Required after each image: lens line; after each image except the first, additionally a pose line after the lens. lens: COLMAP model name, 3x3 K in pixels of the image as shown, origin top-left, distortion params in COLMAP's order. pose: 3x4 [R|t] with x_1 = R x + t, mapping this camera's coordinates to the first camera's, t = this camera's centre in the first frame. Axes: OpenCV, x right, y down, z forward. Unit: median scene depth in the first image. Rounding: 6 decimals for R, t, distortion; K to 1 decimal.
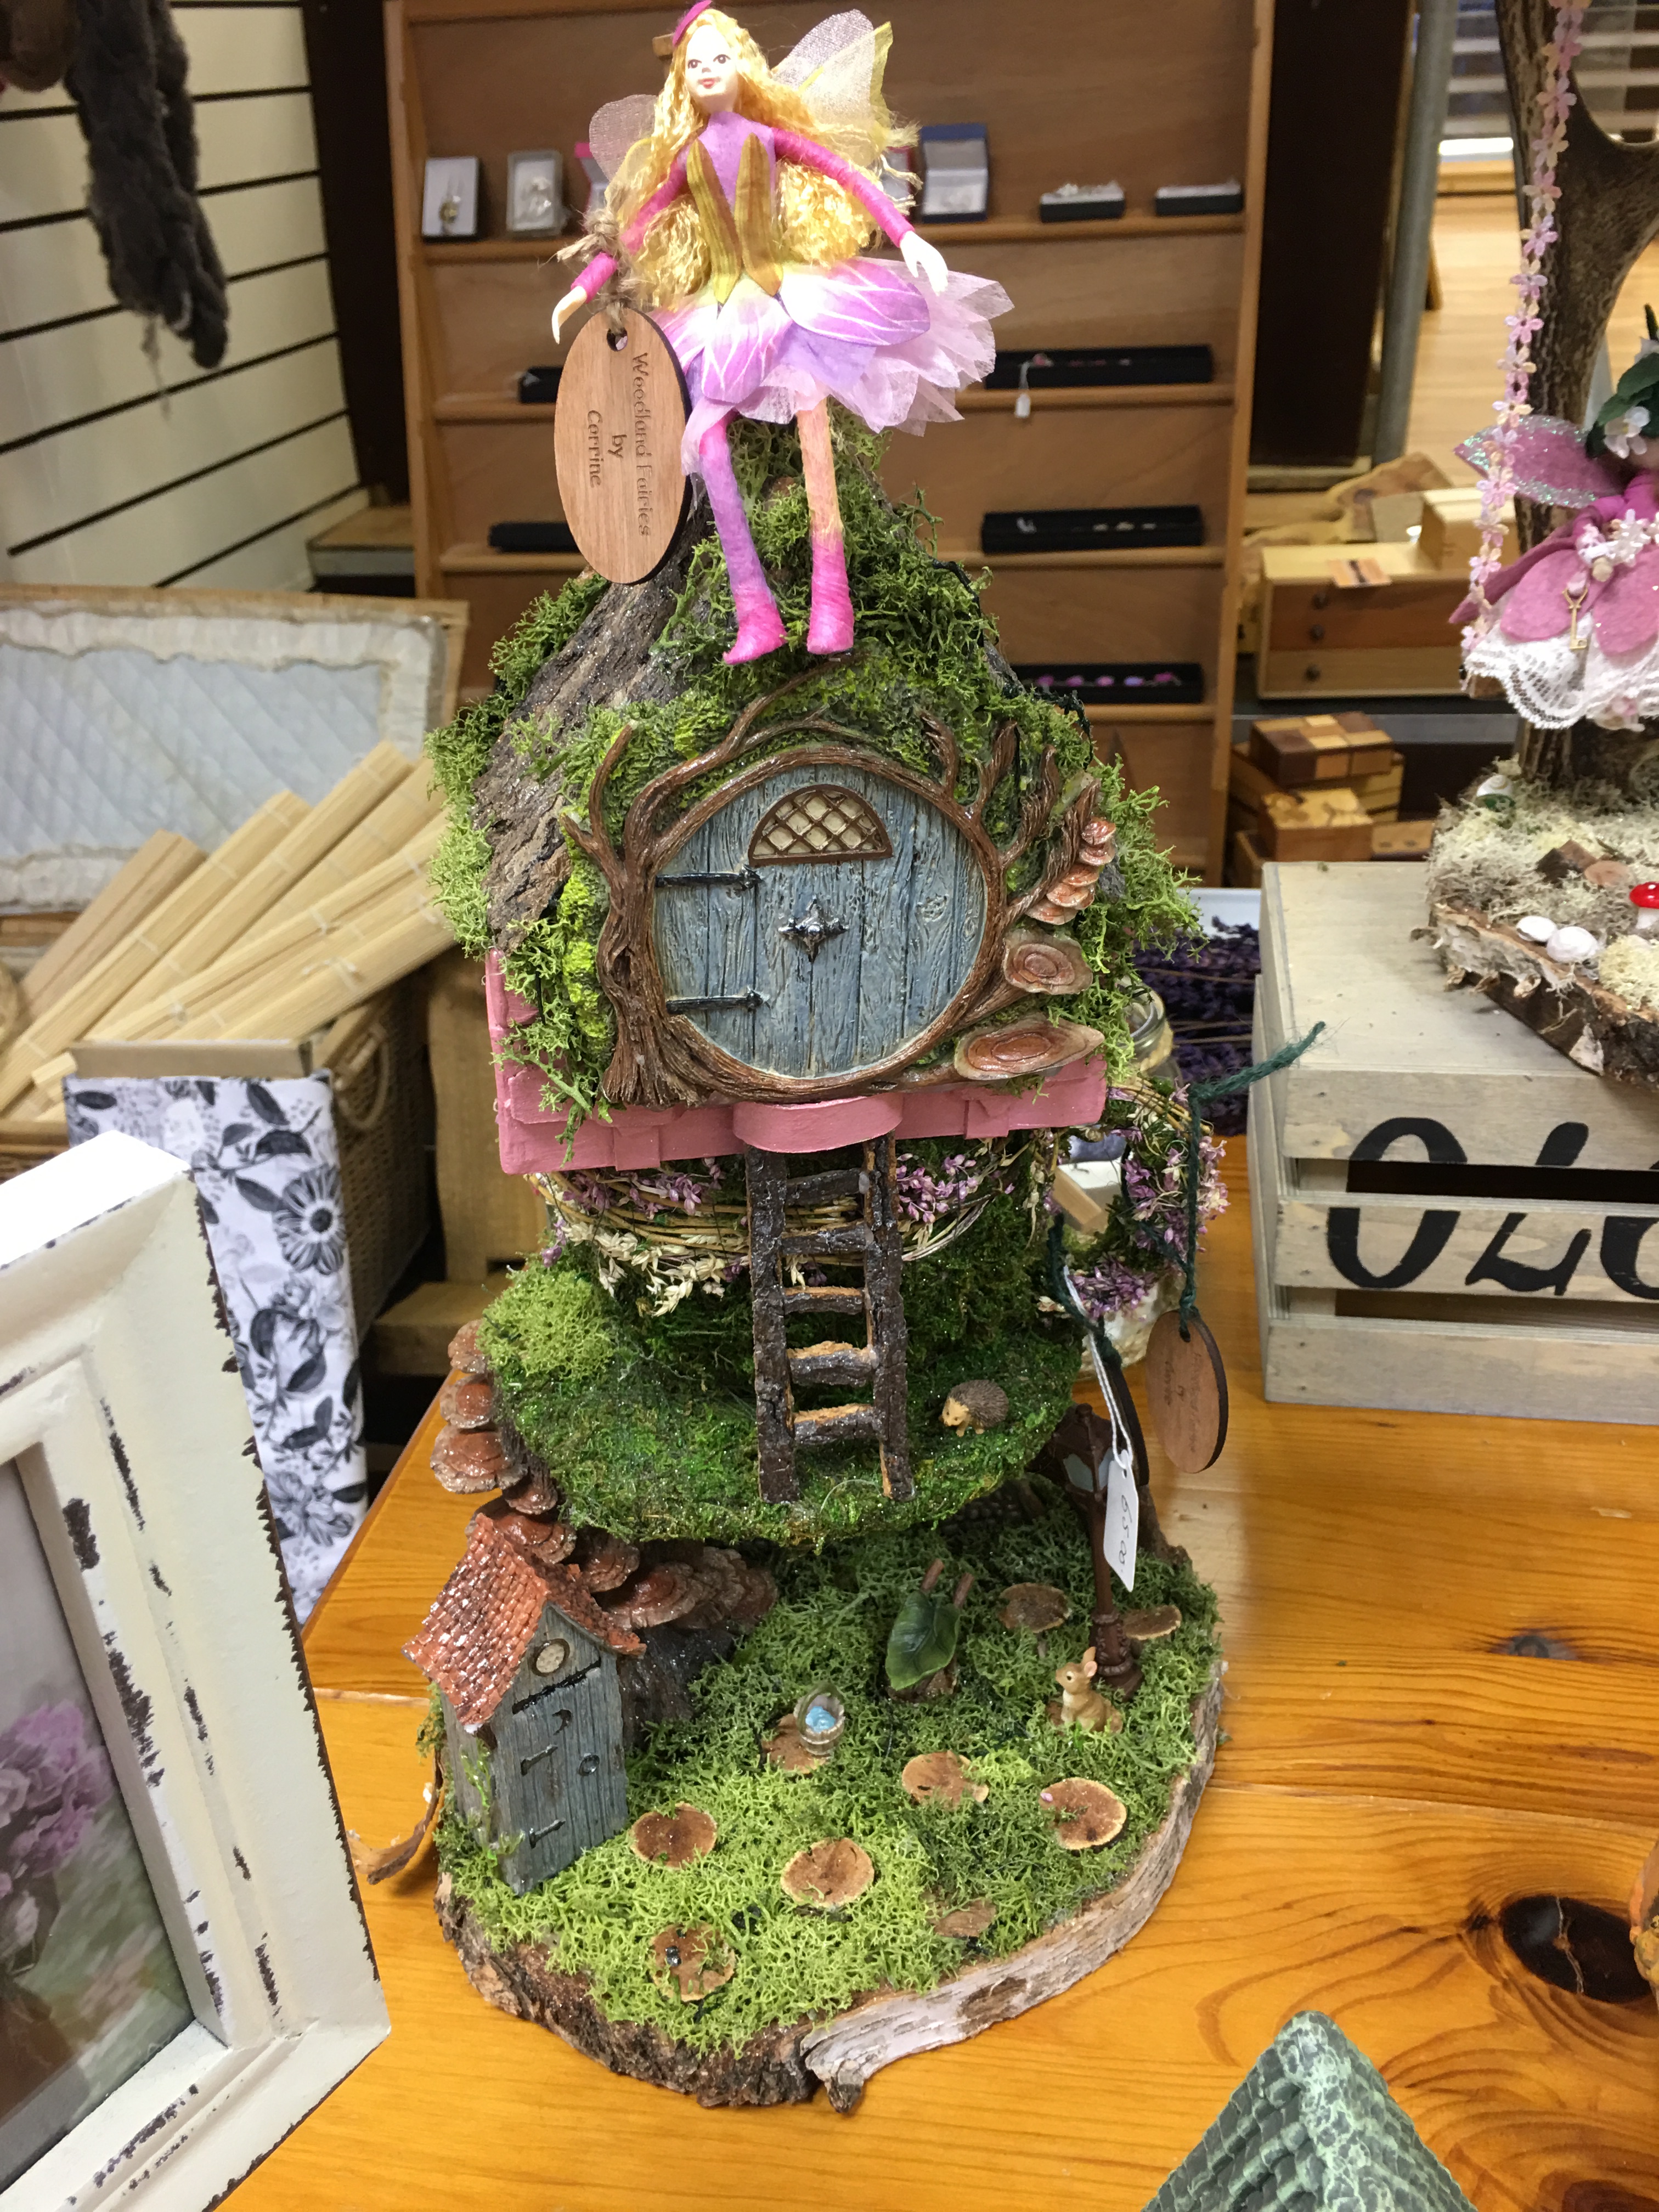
lens RADIAL K [[1888.6, 0, 827.3], [0, 1888.6, 1103.4], [0, 0, 1]] dist [0.076754, -0.110295]
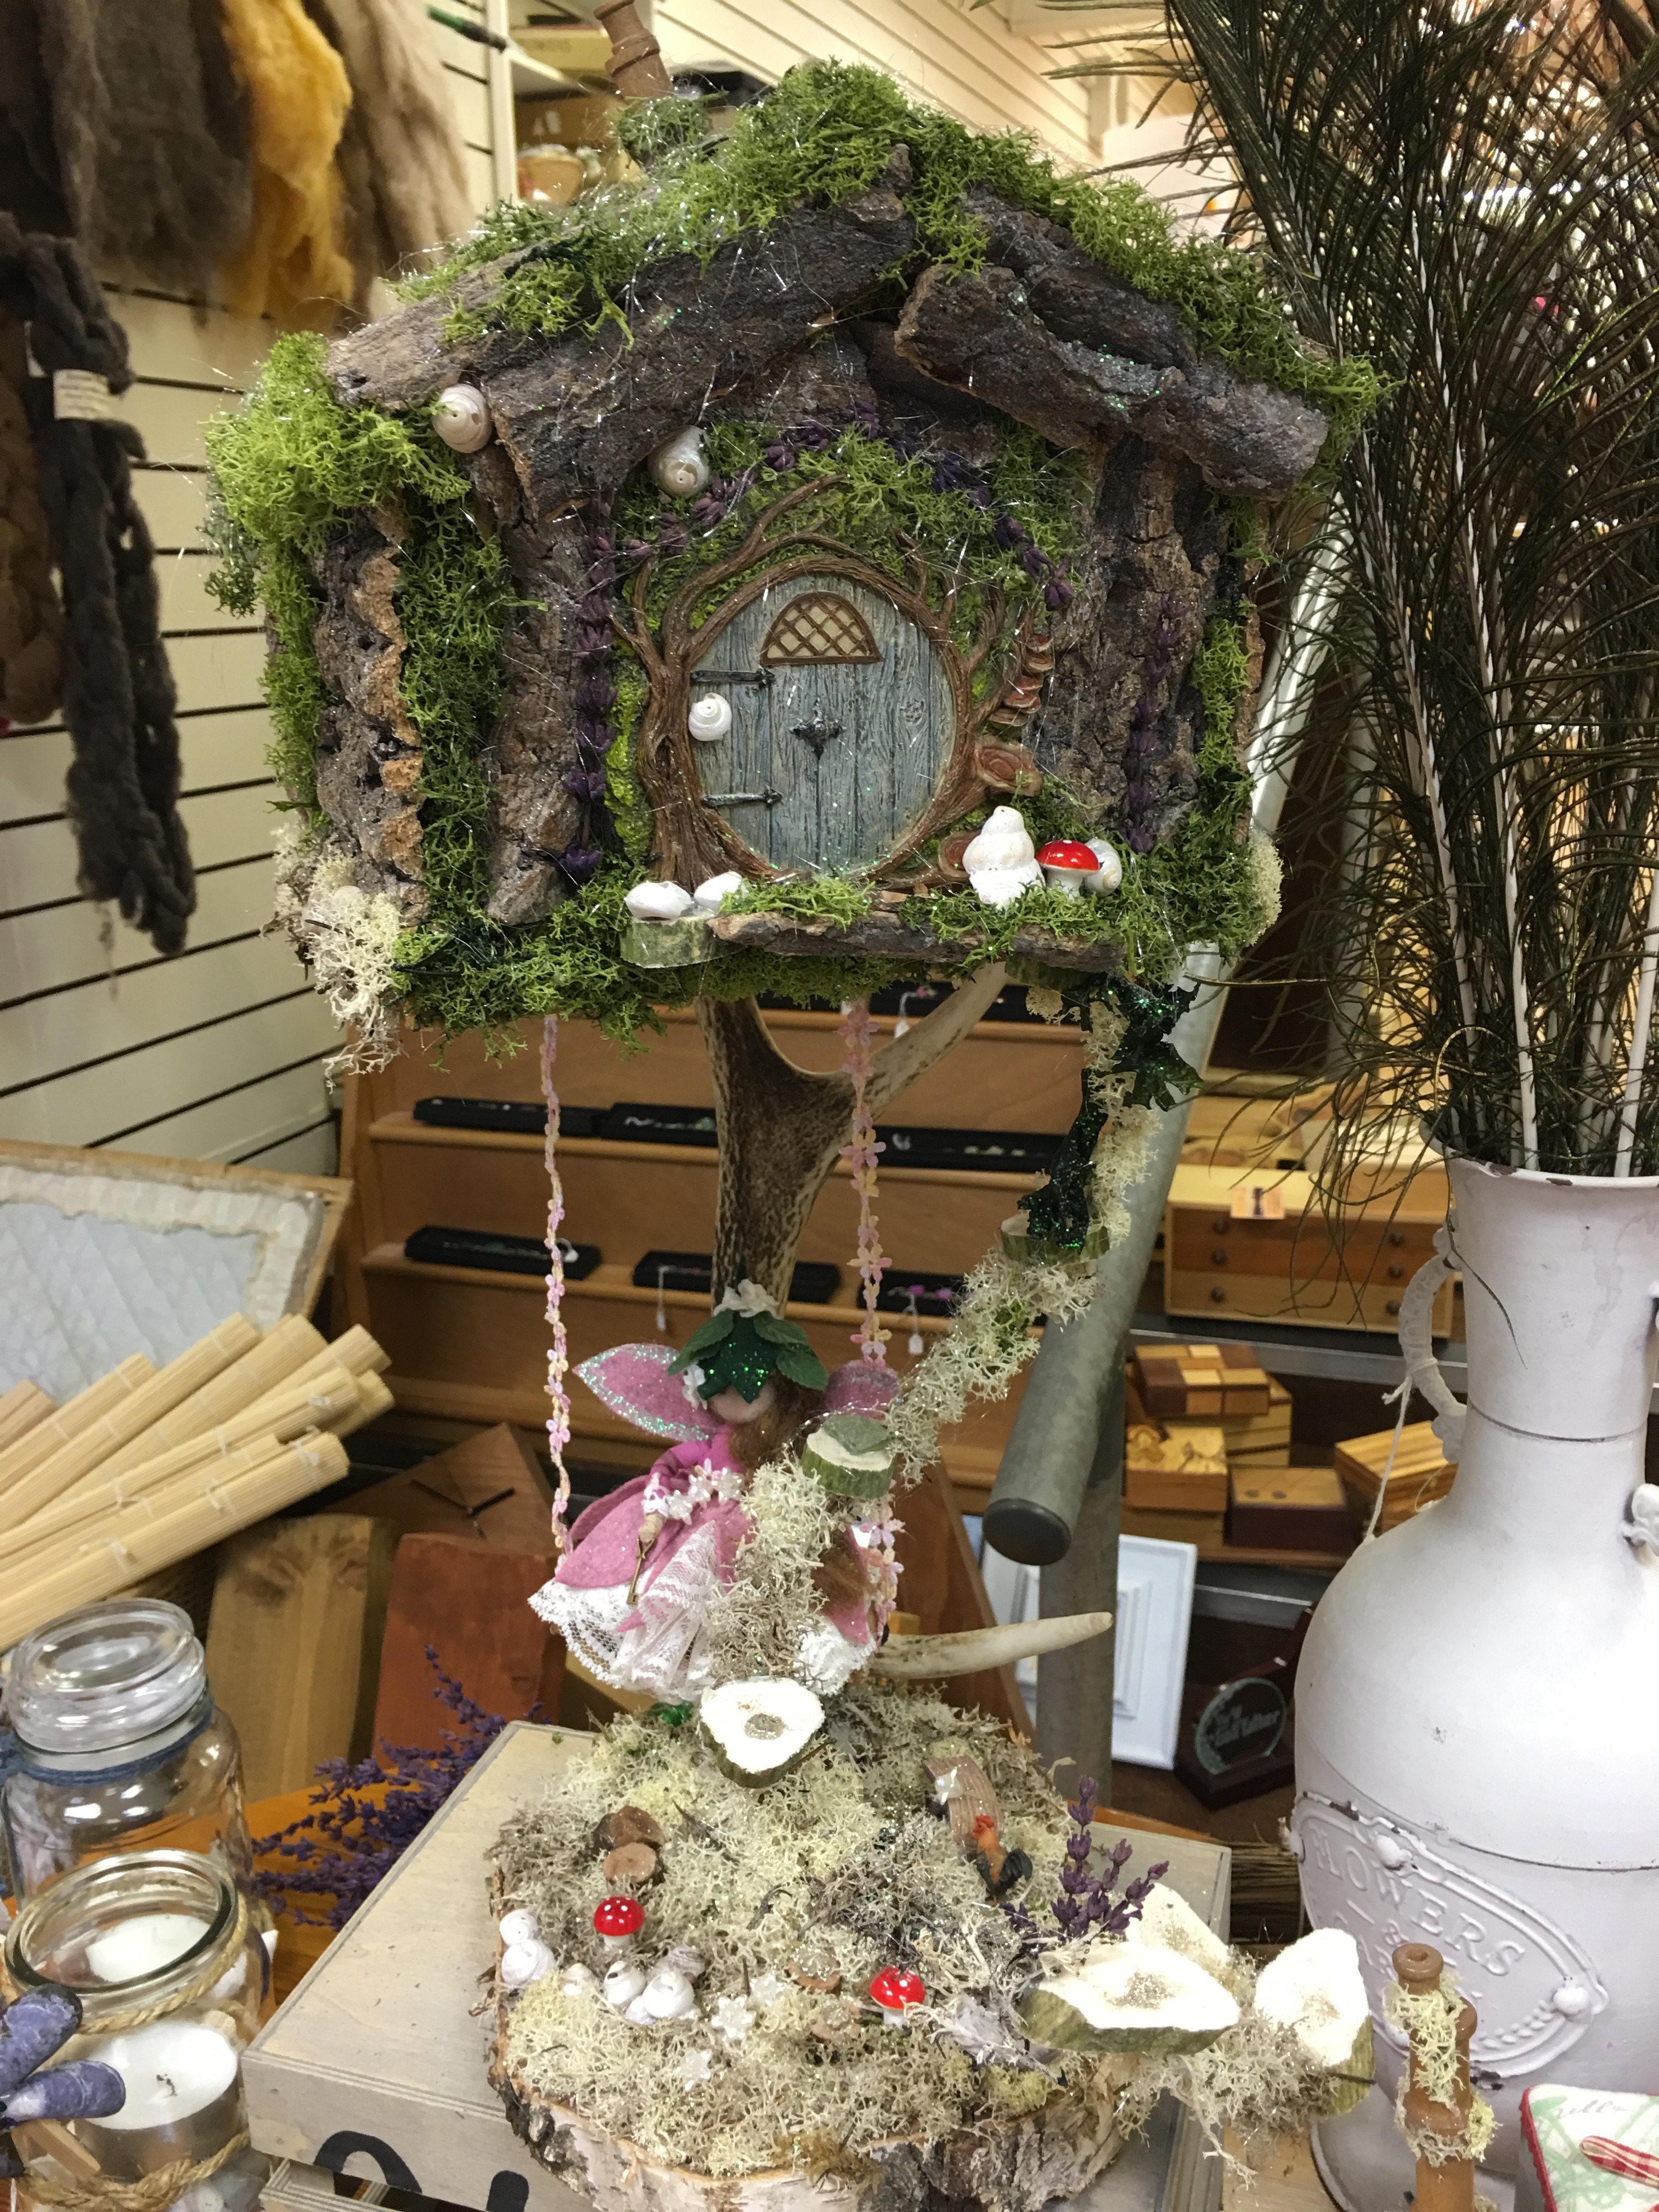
lens RADIAL K [[1888.6, 0, 824.8], [0, 1888.6, 1109.1], [0, 0, 1]] dist [0.076754, -0.110295]
pose [[0.987512, 0.066269, -0.142929, 0.601964], [-0.096688, 0.971209, -0.217727, -0.278632], [0.124385, 0.228828, 0.965488, 0.038059]]
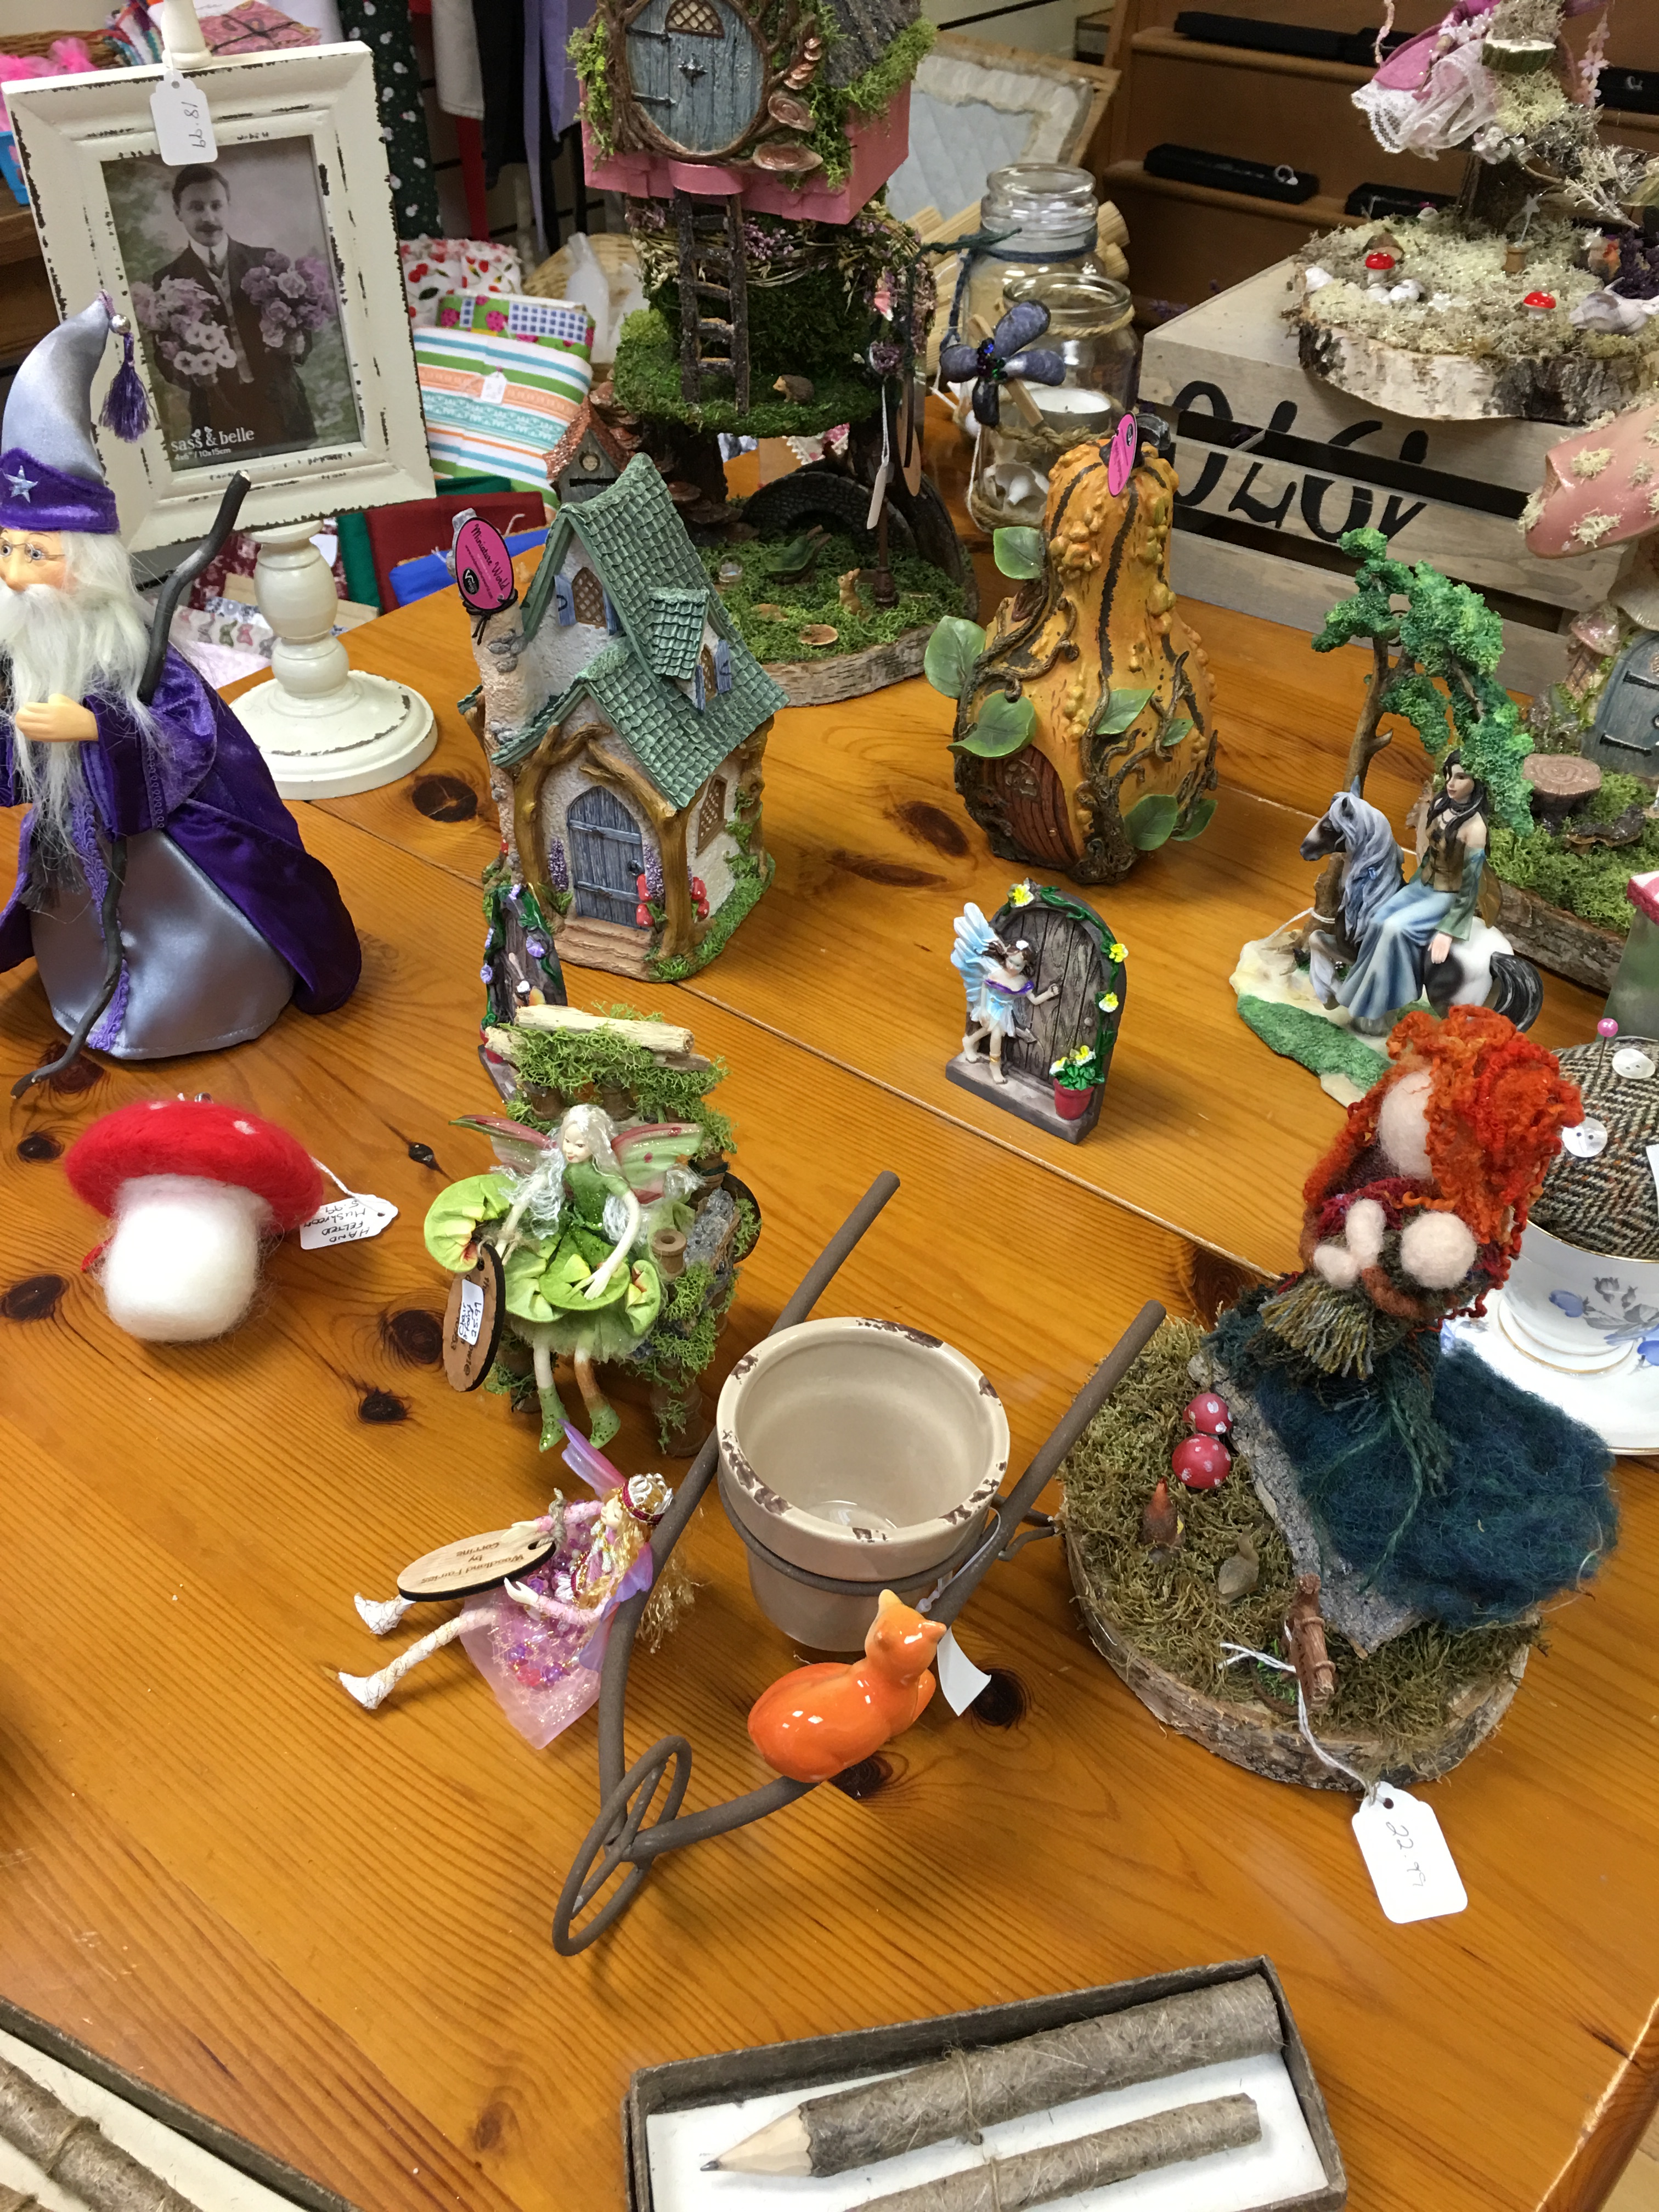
lens RADIAL K [[1888.6, 0, 833.5], [0, 1888.6, 1094.5], [0, 0, 1]] dist [0.076754, -0.110295]
pose [[0.879446, 0.339876, -0.333255, 0.756184], [-0.268914, 0.932444, 0.241317, 0.260136], [0.392760, -0.122608, 0.911431, -0.675157]]
